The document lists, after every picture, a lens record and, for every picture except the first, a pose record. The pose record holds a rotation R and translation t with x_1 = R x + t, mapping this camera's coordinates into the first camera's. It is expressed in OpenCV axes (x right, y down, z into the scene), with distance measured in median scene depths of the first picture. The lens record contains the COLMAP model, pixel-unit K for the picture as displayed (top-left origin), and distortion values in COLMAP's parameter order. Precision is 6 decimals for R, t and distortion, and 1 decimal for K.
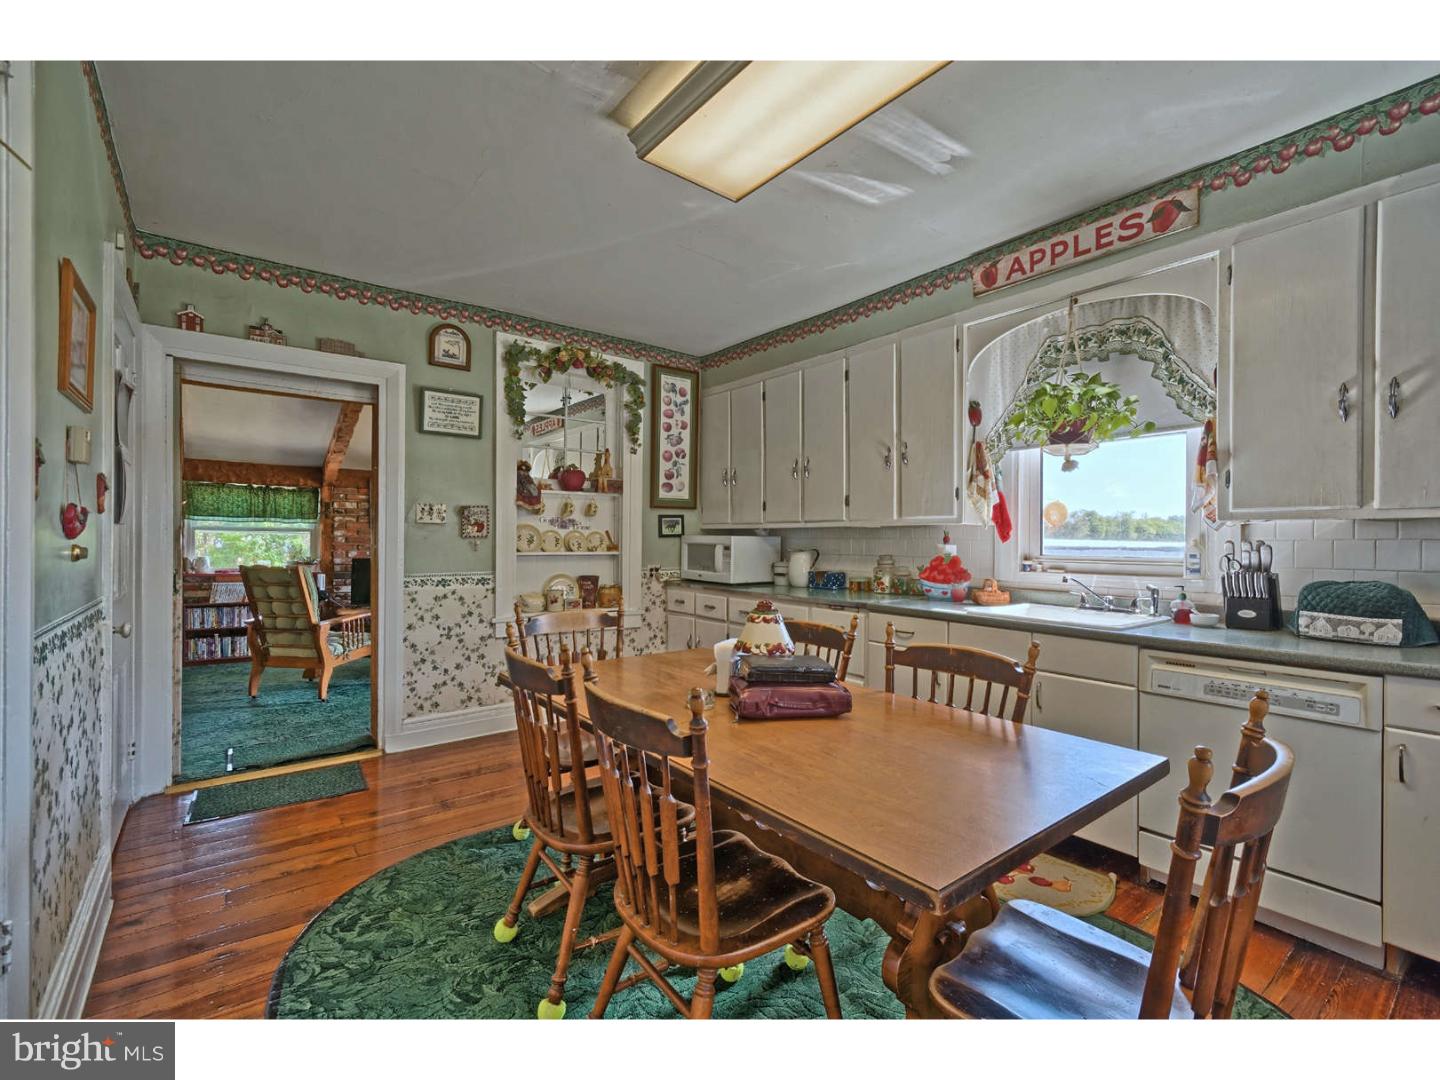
lens RADIAL K [[641.2, 0, 720.0], [0, 641.2, 544.1], [0, 0, 1]] dist [0.001183, 0.001091]
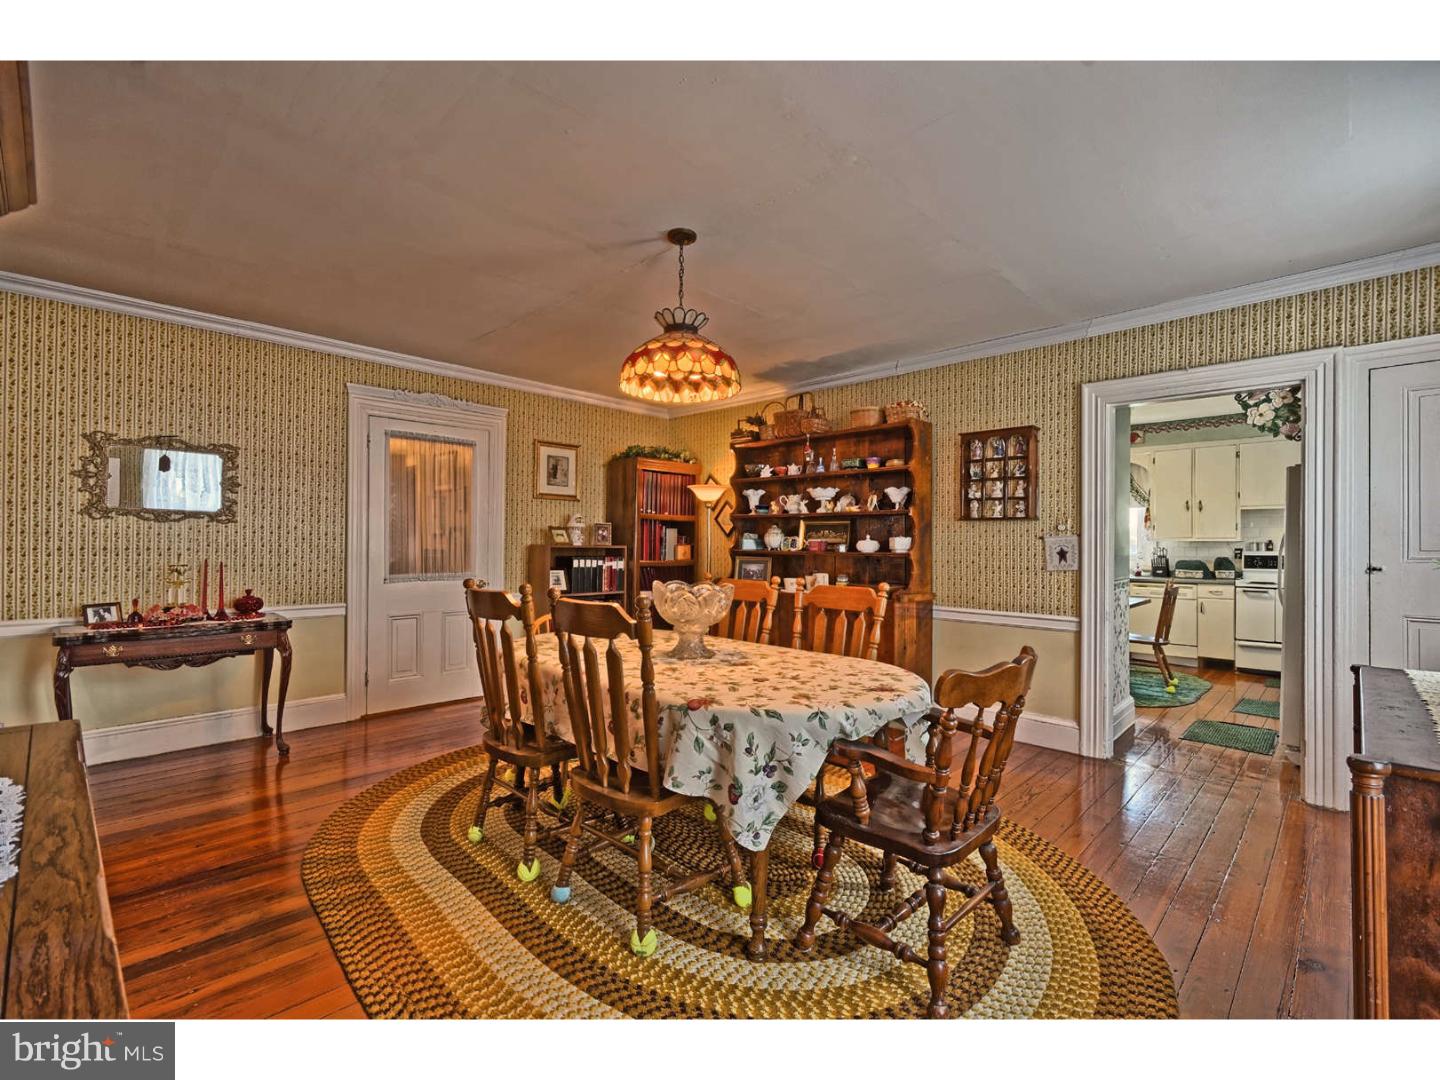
lens RADIAL K [[641.2, 0, 726.0], [0, 641.2, 539.5], [0, 0, 1]] dist [0.001183, 0.001091]
pose [[0.989091, -0.001742, 0.147298, -0.309586], [0.002873, 0.999968, -0.007466, -0.004903], [-0.147281, 0.007808, 0.989064, -0.318255]]
